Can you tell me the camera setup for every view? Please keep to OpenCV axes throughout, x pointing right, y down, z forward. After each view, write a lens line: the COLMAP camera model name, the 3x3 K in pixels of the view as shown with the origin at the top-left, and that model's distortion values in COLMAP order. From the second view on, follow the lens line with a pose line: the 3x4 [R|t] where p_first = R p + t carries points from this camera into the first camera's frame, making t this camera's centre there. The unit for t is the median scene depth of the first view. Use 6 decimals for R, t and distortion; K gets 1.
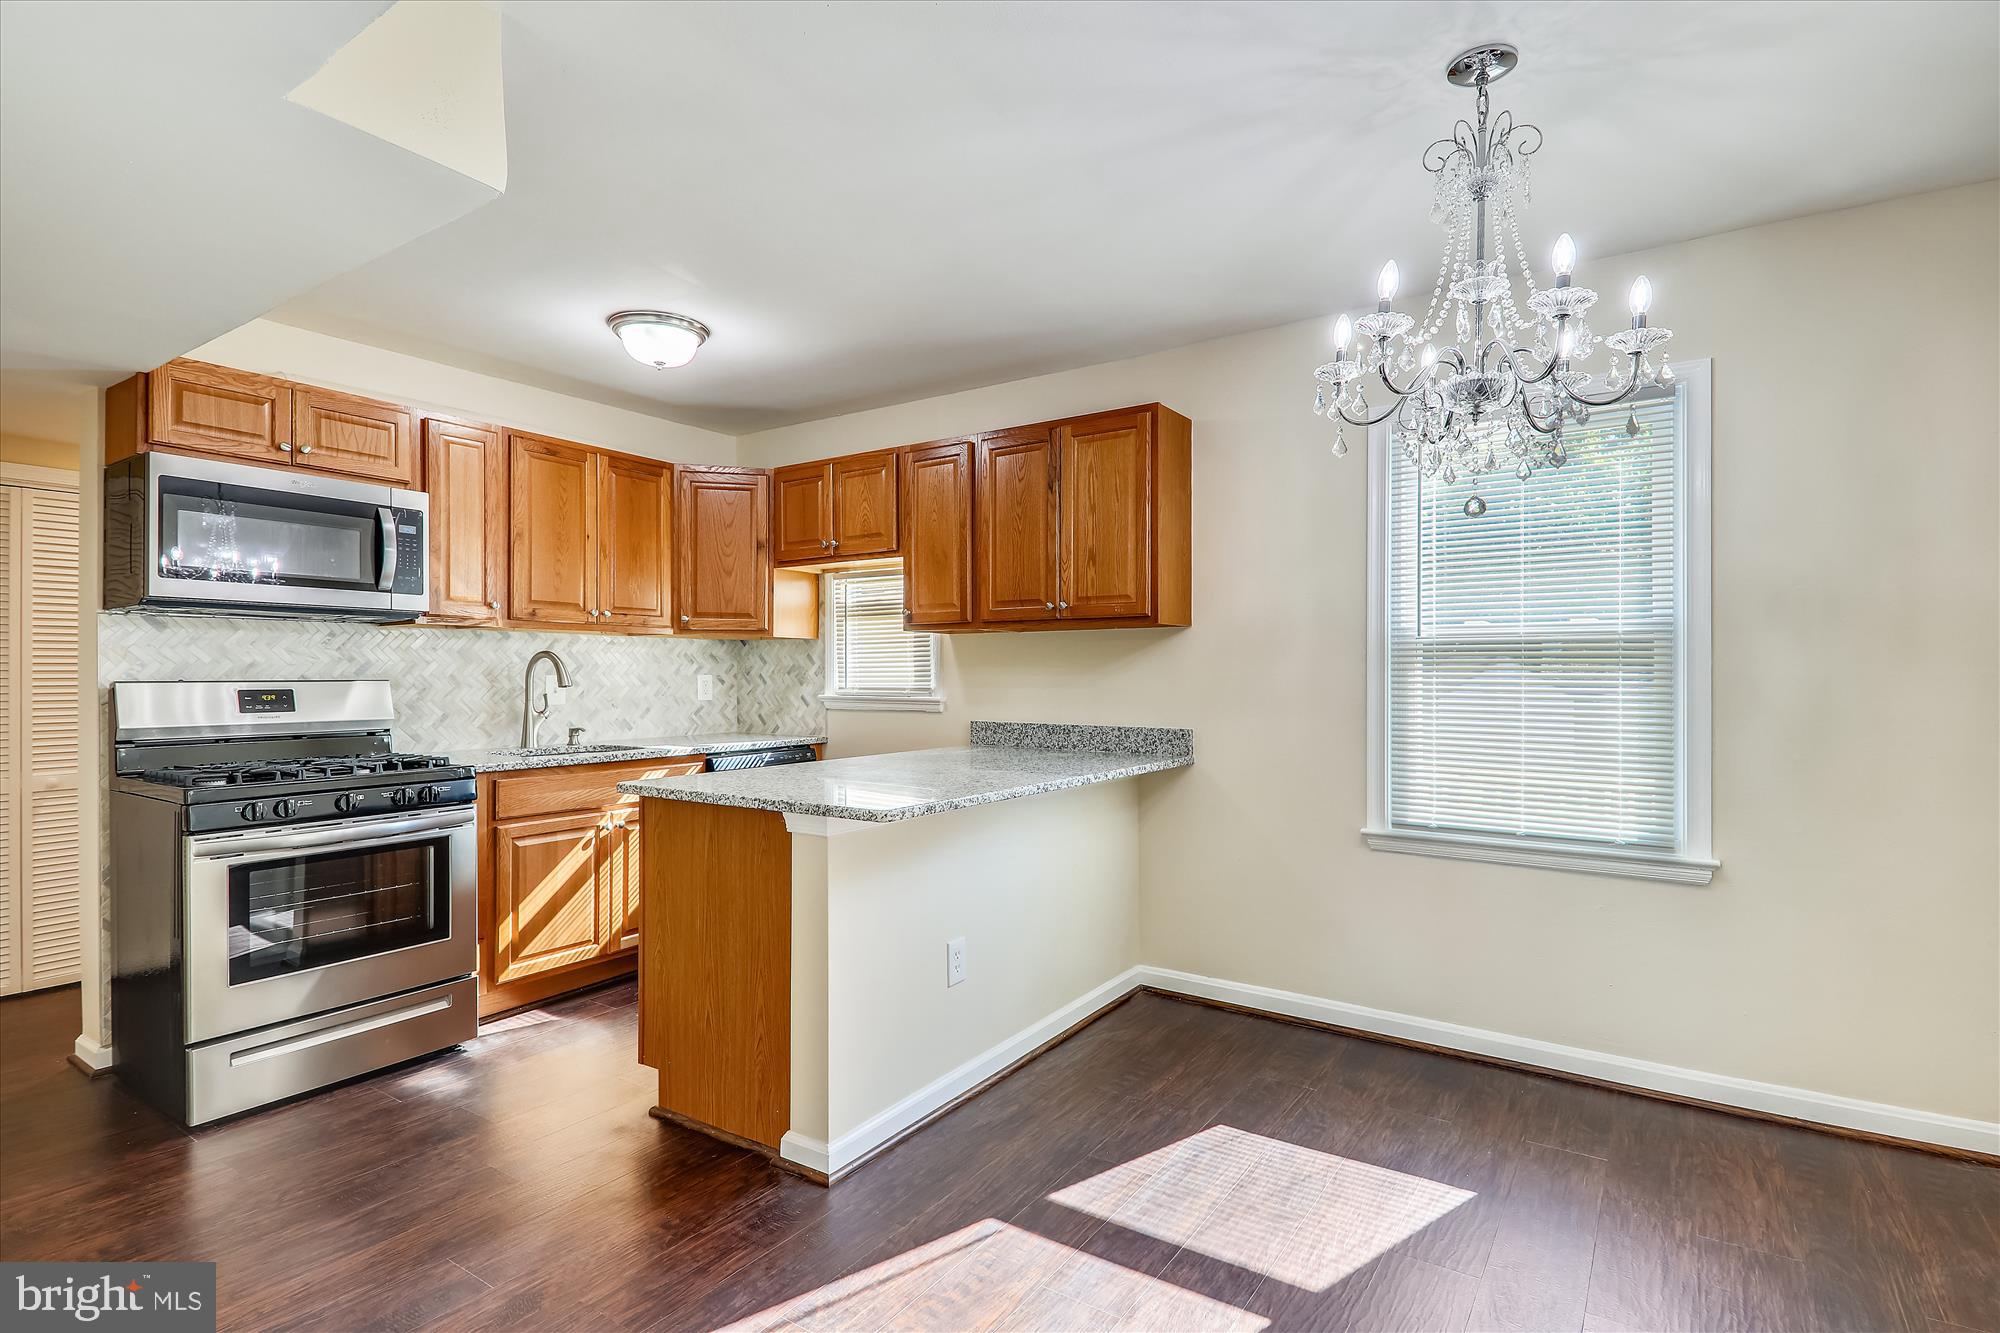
lens RADIAL K [[976.5, 0, 998.3], [0, 976.5, 671.0], [0, 0, 1]] dist [0.054734, -0.038324]
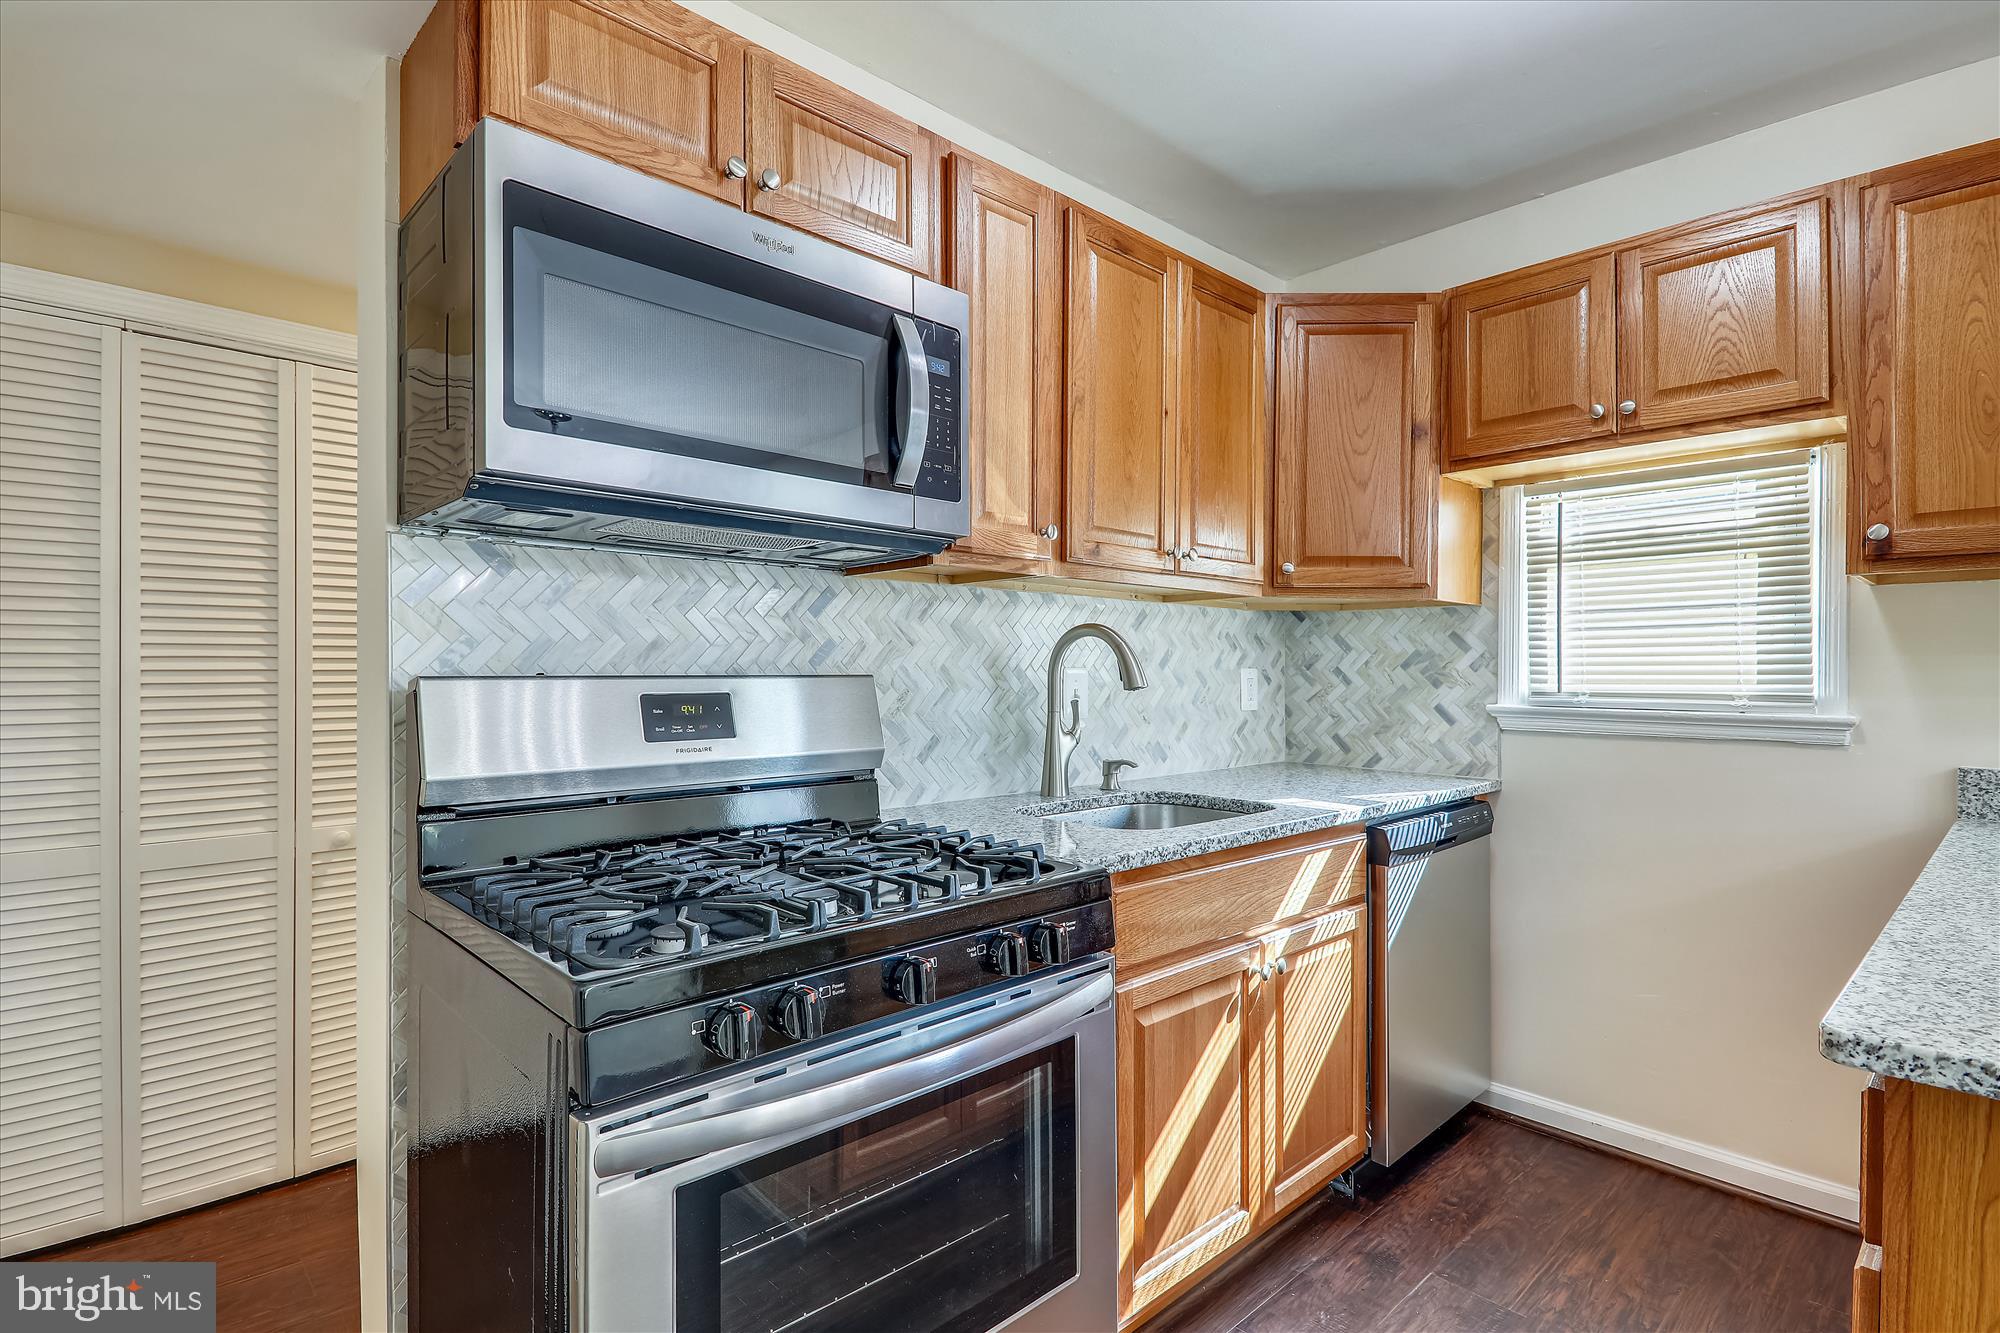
lens RADIAL K [[978.3, 0, 999.5], [0, 978.3, 668.6], [0, 0, 1]] dist [0.046224, -0.031568]
pose [[0.976634, 0.002776, -0.214890, -0.436737], [-0.002465, 0.999995, 0.001716, 0.004549], [0.214894, -0.001146, 0.976637, 0.506222]]
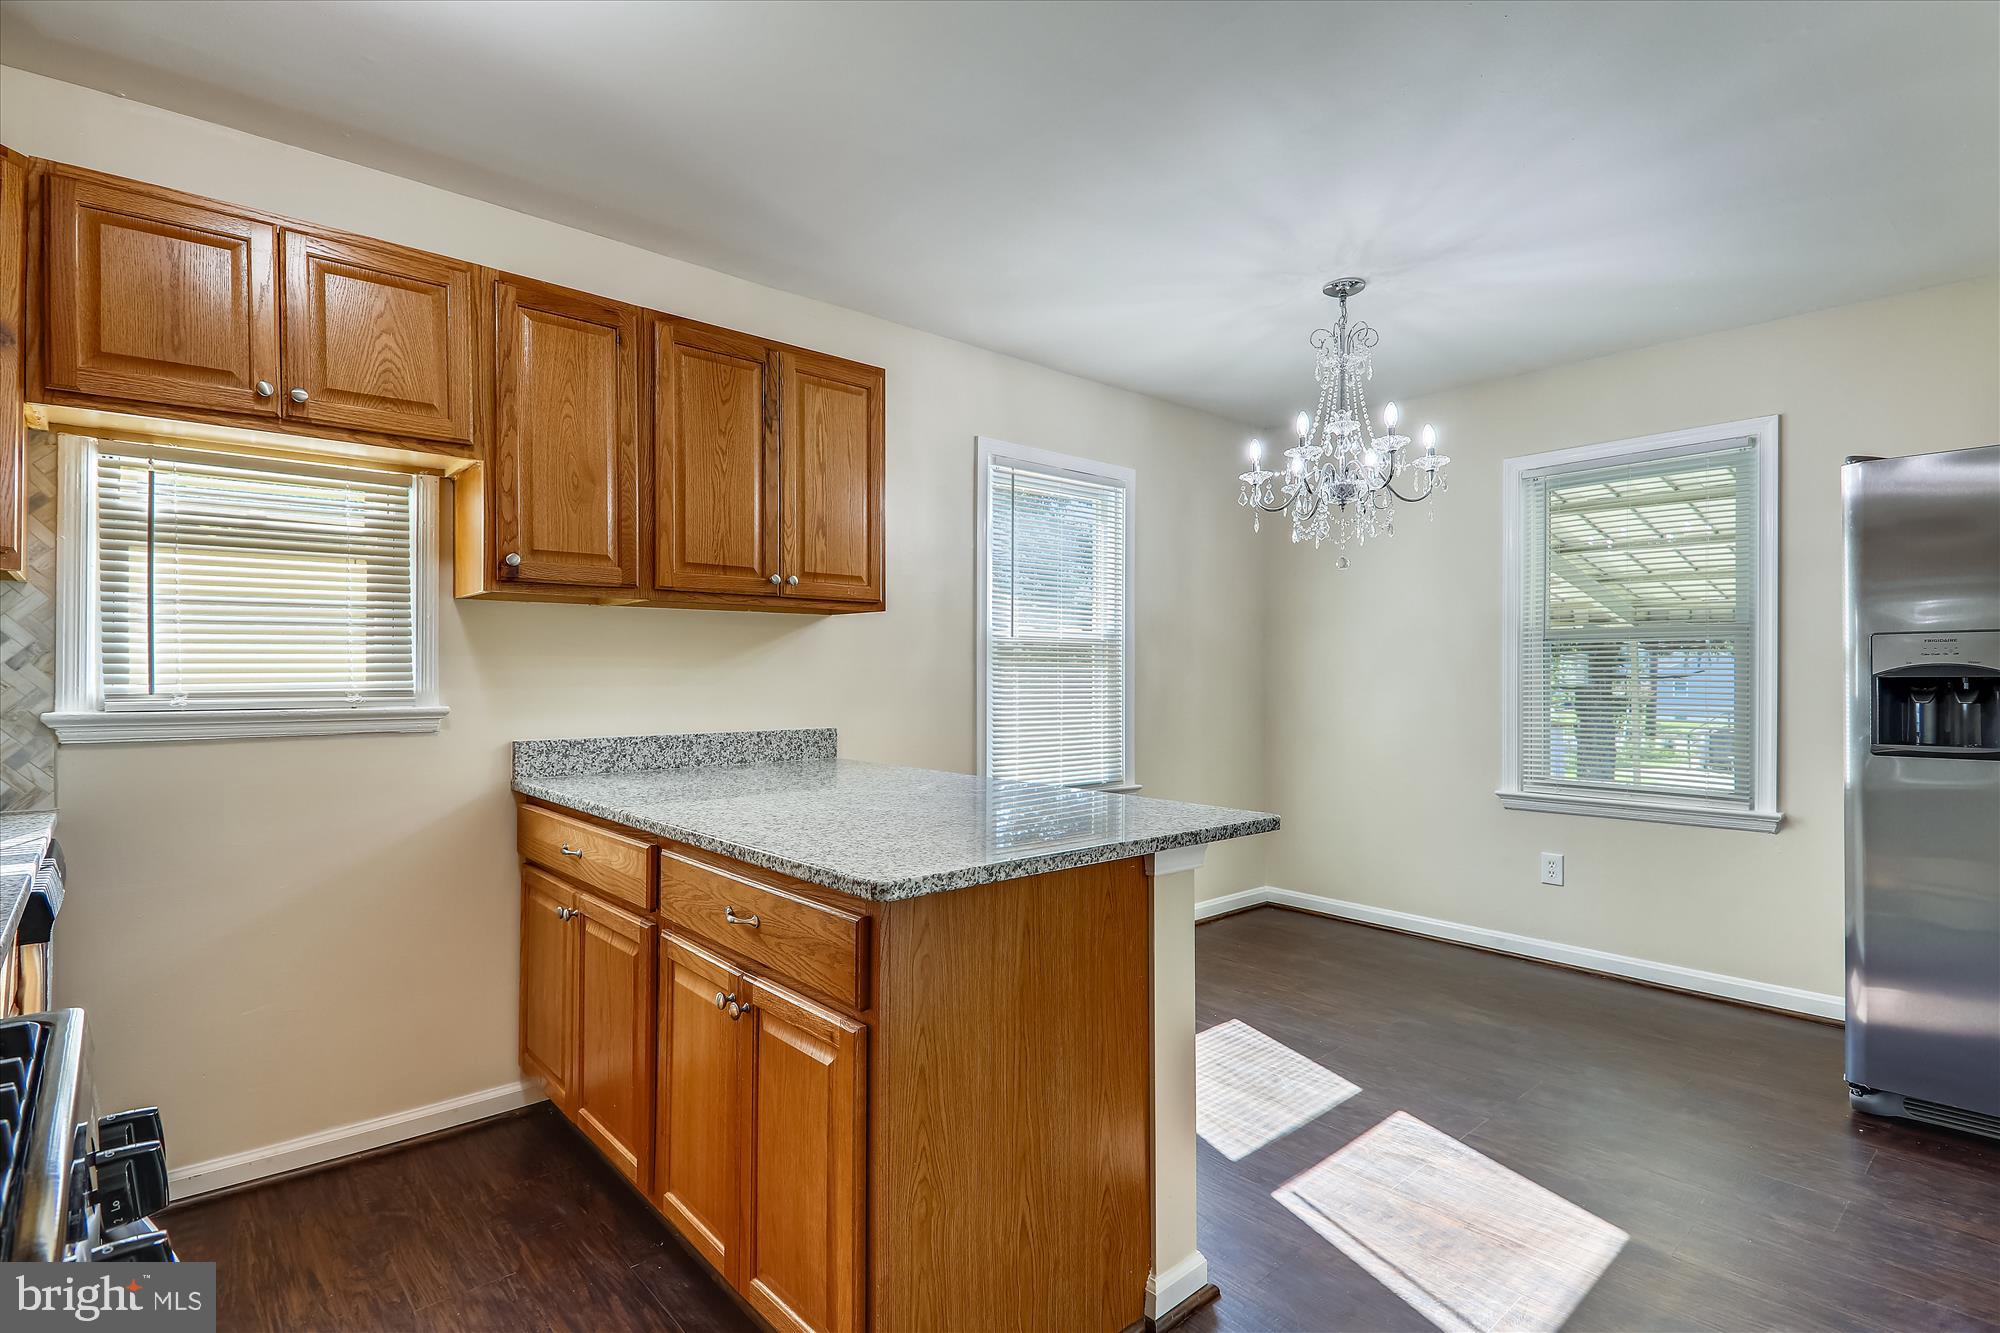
lens RADIAL K [[976.5, 0, 998.3], [0, 976.5, 671.0], [0, 0, 1]] dist [0.054734, -0.038324]
pose [[0.242271, 0.000544, 0.970208, -0.657570], [-0.003771, 0.999993, 0.000381, 0.005483], [-0.970201, -0.003751, 0.242271, 0.637853]]
